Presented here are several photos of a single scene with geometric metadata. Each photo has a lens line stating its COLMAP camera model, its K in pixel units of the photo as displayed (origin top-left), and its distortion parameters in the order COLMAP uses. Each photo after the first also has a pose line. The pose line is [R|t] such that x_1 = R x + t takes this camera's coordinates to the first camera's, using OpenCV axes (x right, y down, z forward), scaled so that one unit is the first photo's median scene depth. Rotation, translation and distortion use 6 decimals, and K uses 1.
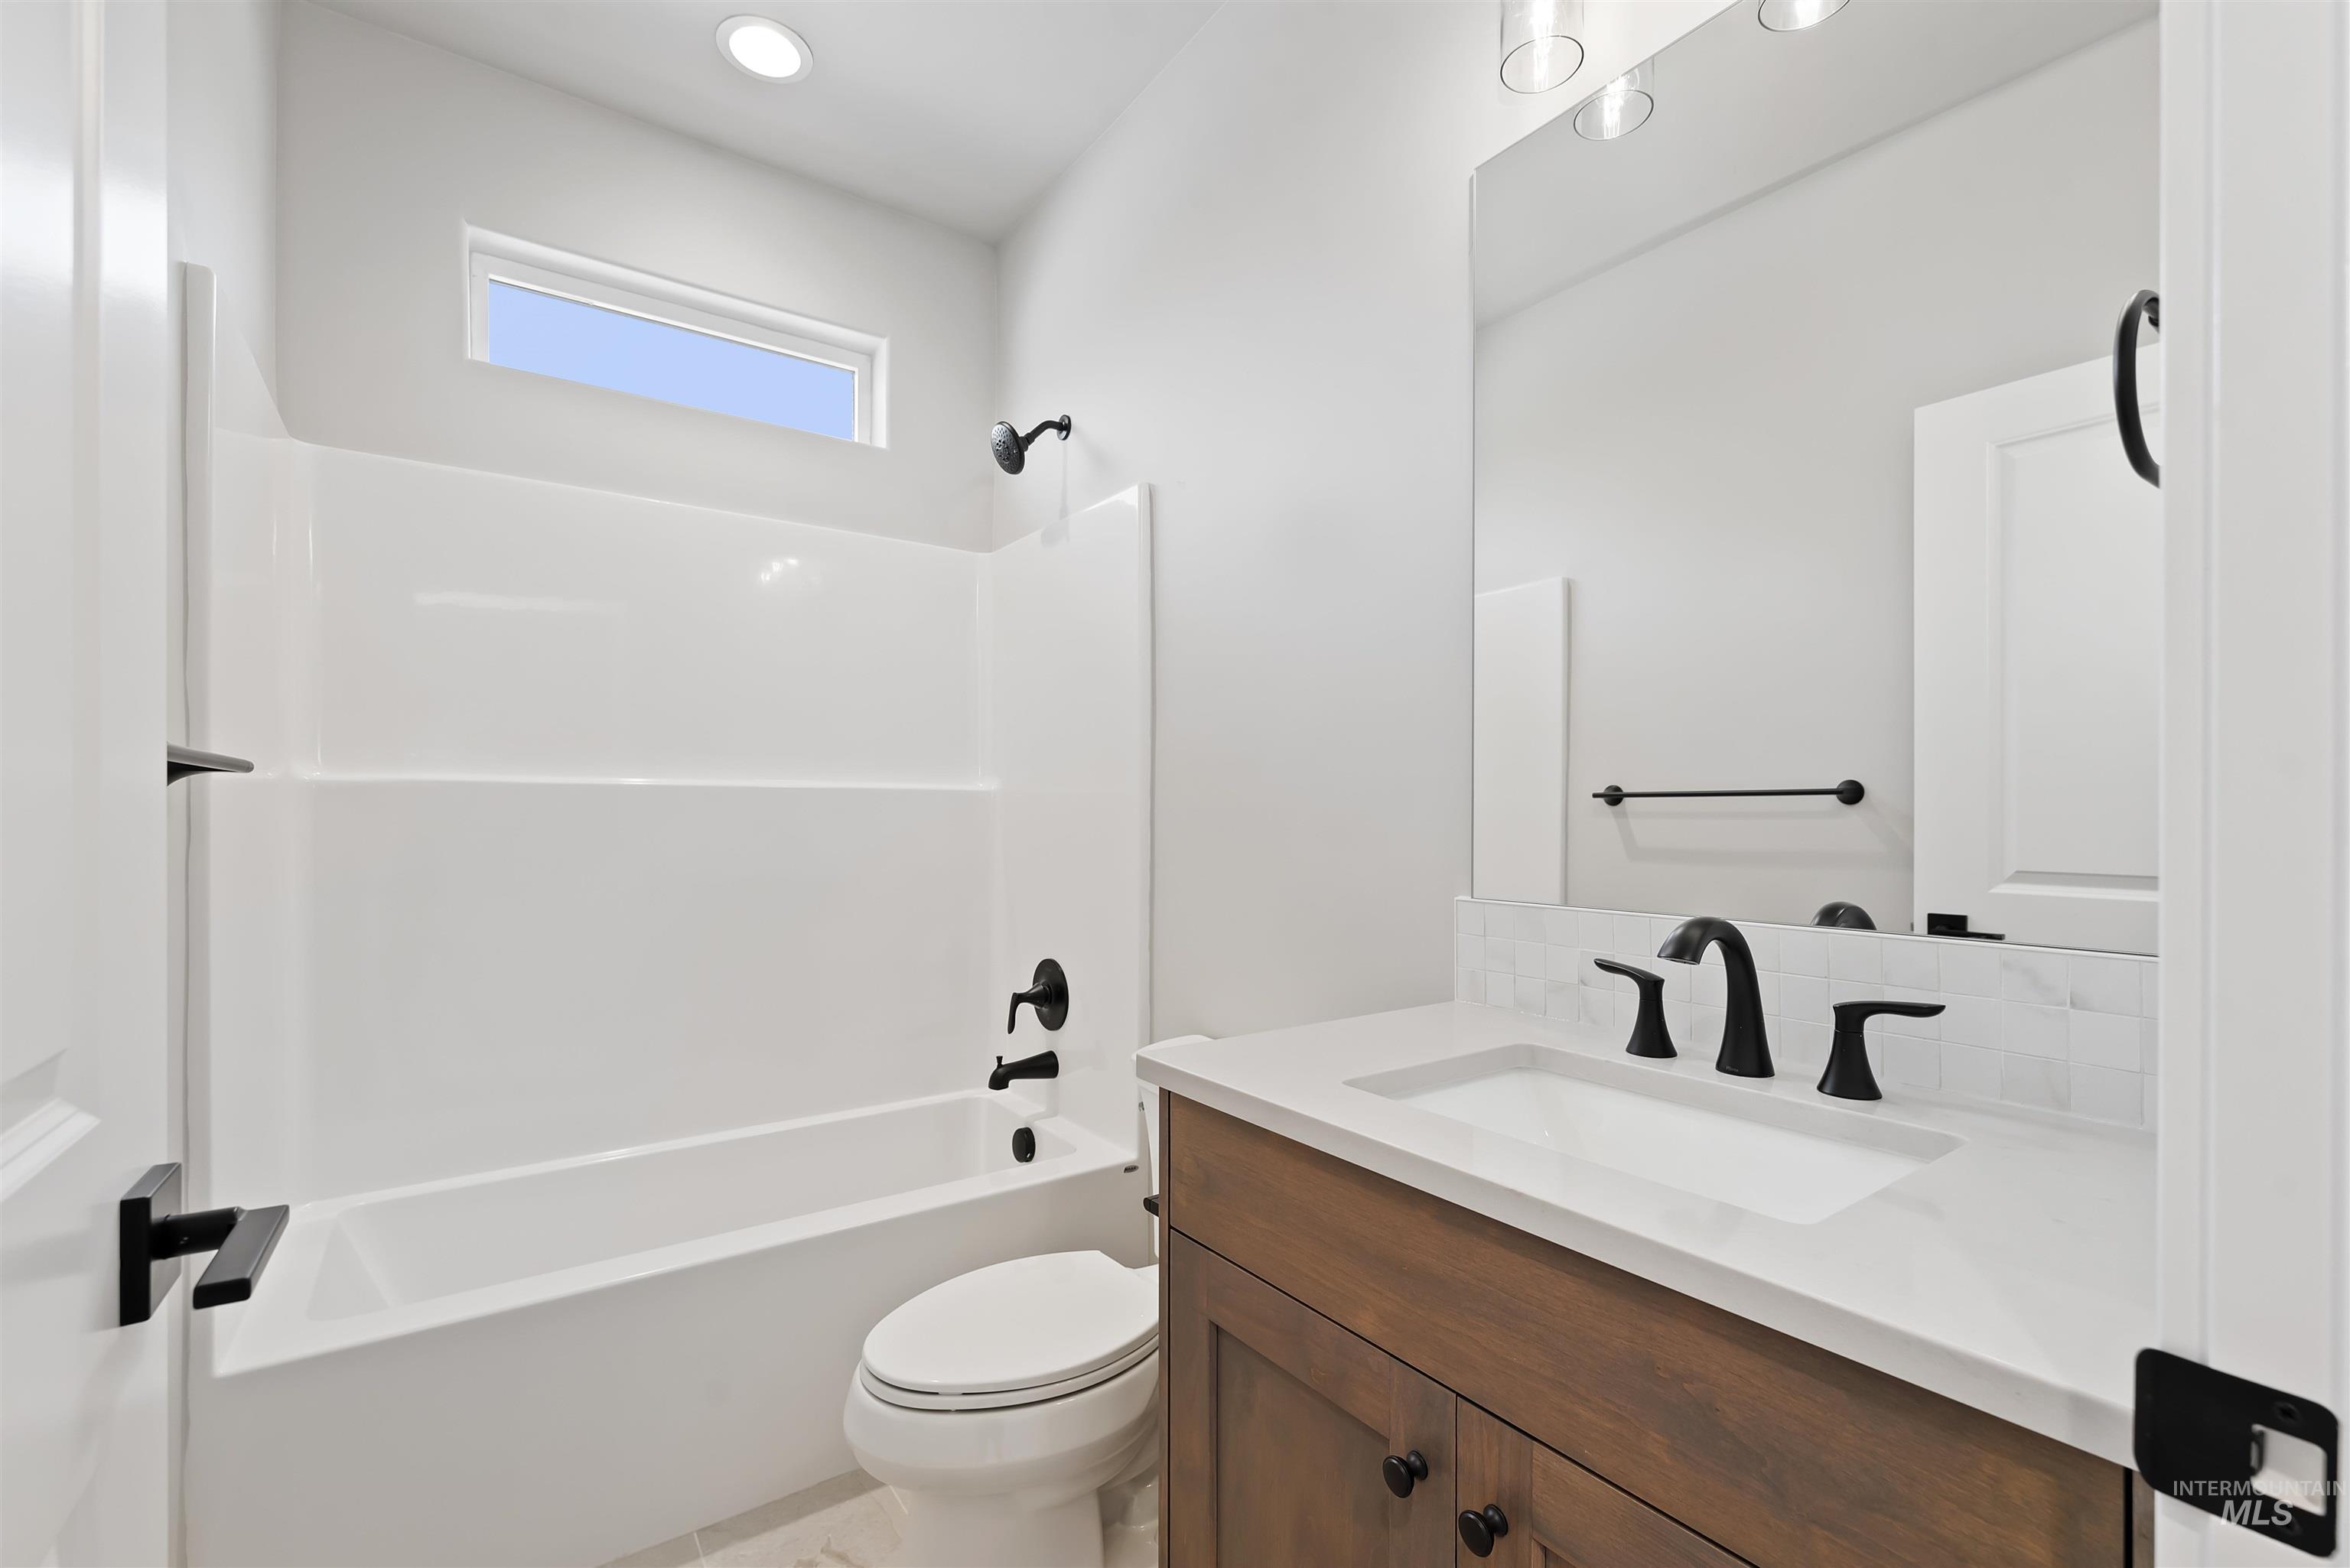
lens RADIAL K [[994.9, 0, 1175.8], [0, 994.9, 800.7], [0, 0, 1]] dist [0.005076, -0.002064]
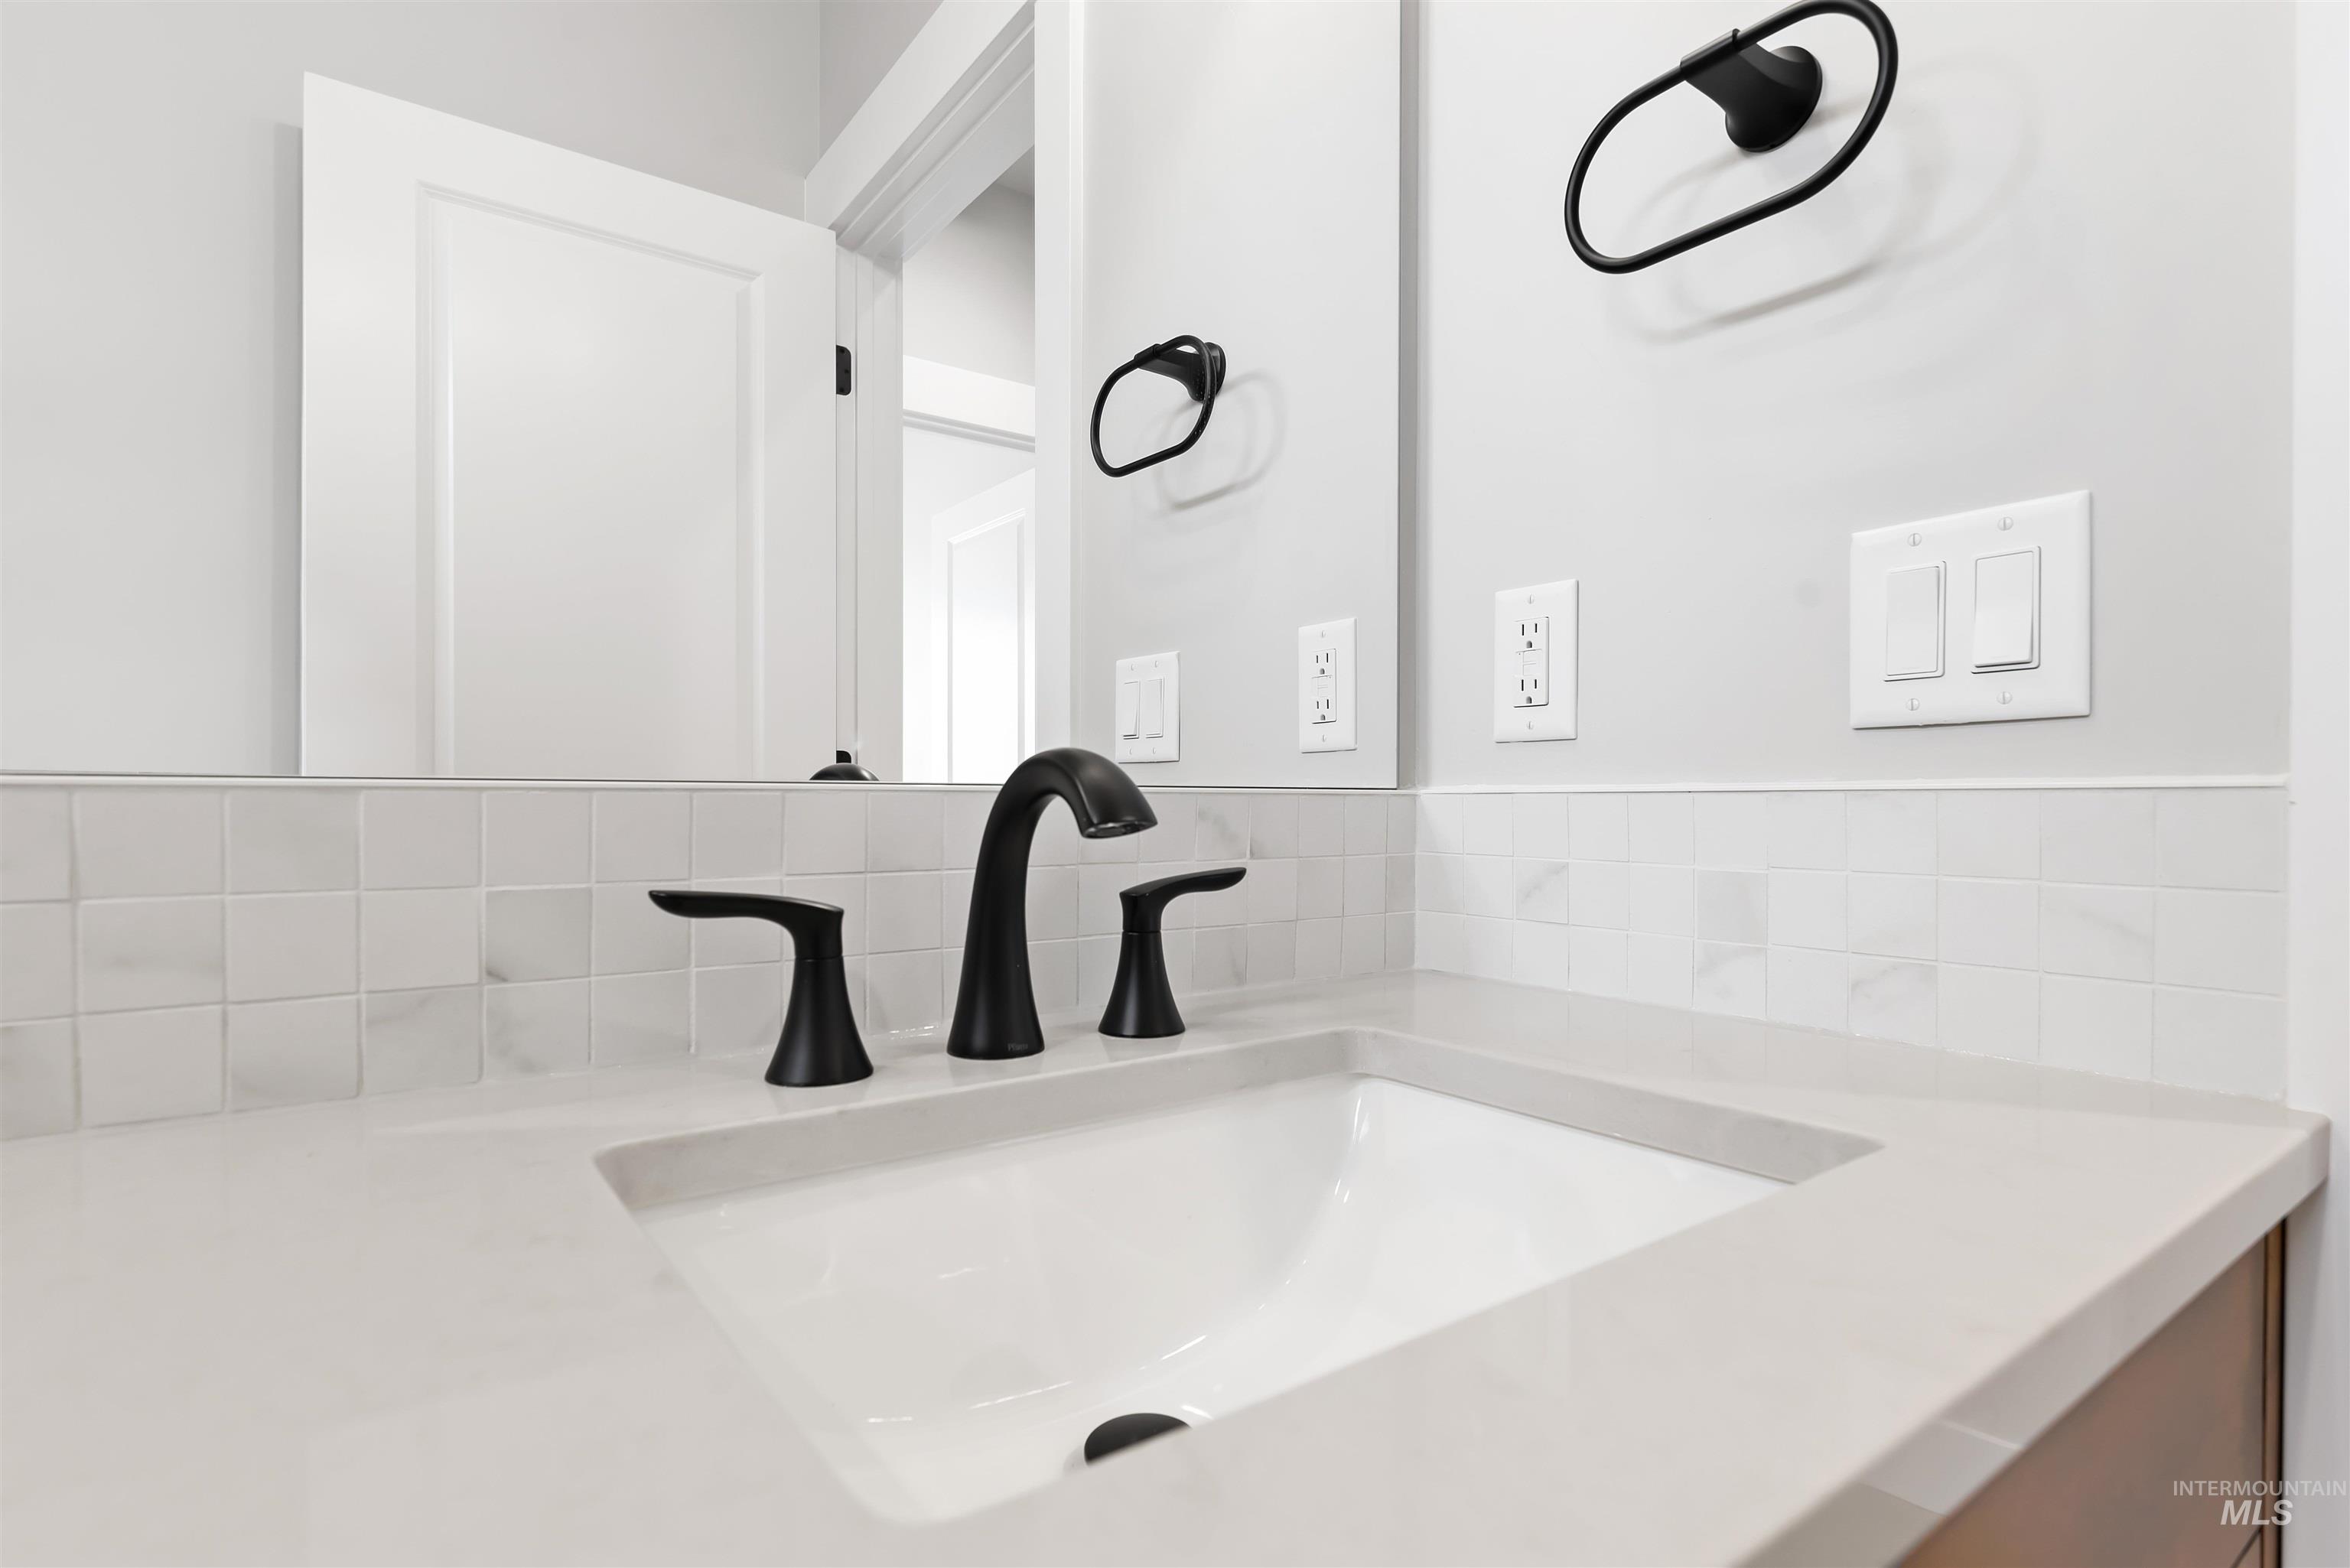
lens RADIAL K [[1193.6, 0, 1180.4], [0, 1193.6, 800.0], [0, 0, 1]] dist [0.002787, 0.000280]
pose [[-0.003160, -0.004589, 0.999984, -0.070025], [-0.015170, 0.999875, 0.004540, 0.133088], [-0.999880, -0.015155, -0.003230, 0.904500]]
